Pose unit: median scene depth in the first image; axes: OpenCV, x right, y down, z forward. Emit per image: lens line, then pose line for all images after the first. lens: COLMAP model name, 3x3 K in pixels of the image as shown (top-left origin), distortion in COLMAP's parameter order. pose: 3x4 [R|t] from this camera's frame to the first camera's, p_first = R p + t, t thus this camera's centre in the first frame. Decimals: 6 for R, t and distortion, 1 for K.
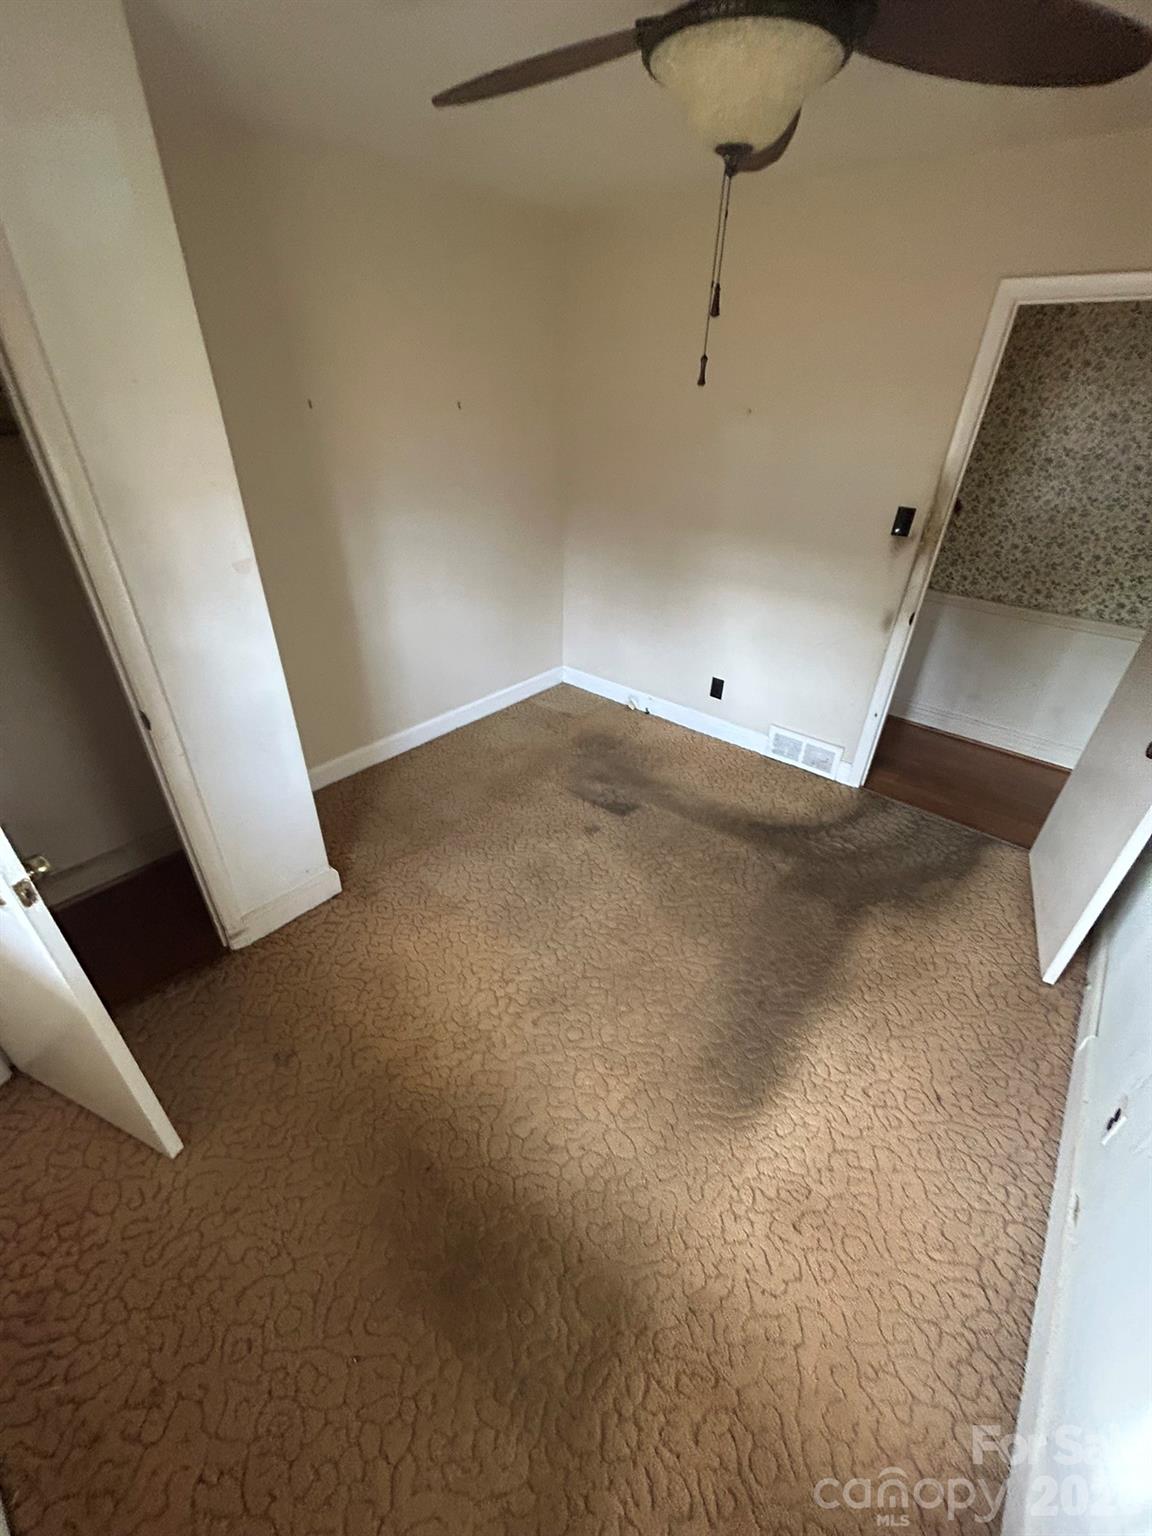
lens RADIAL K [[617.7, 0, 577.4], [0, 617.7, 764.9], [0, 0, 1]] dist [-0.001859, 0.000782]
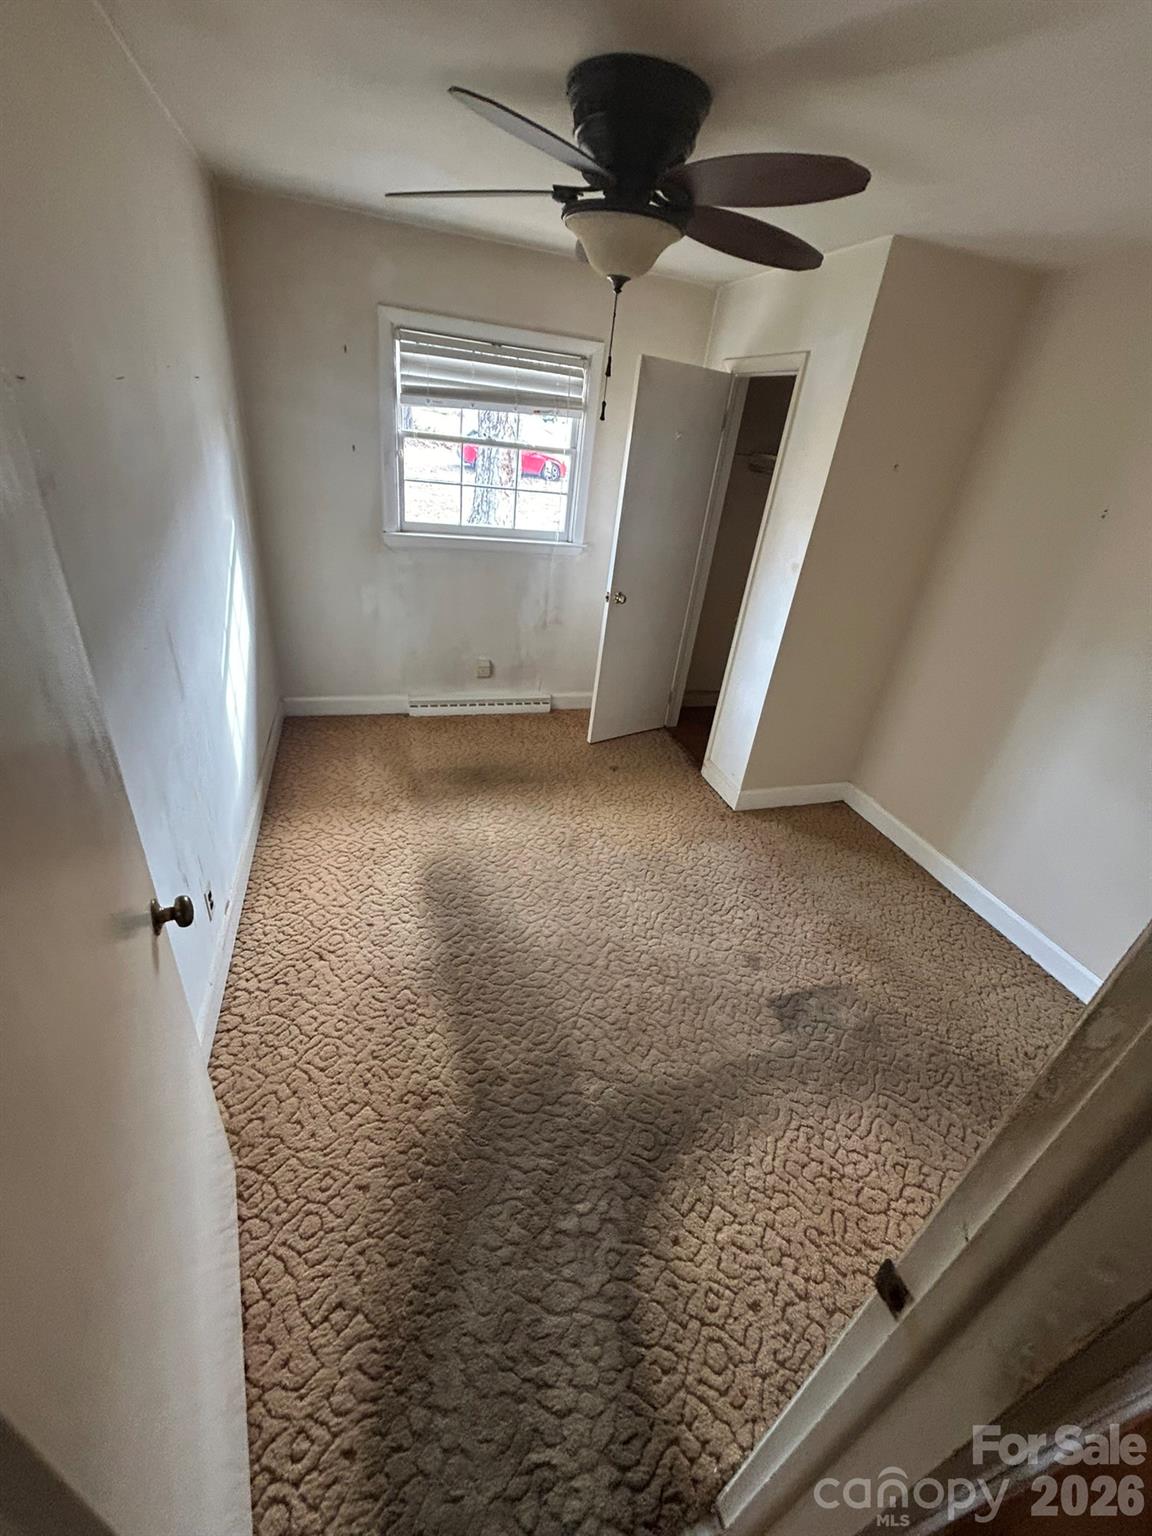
lens RADIAL K [[624.0, 0, 580.0], [0, 624.0, 766.4], [0, 0, 1]] dist [0.001004, 0.000192]
pose [[-0.533691, 0.324038, -0.781136, 0.923279], [-0.542084, 0.577877, 0.610085, -0.556352], [0.649091, 0.749038, -0.132752, 0.975449]]
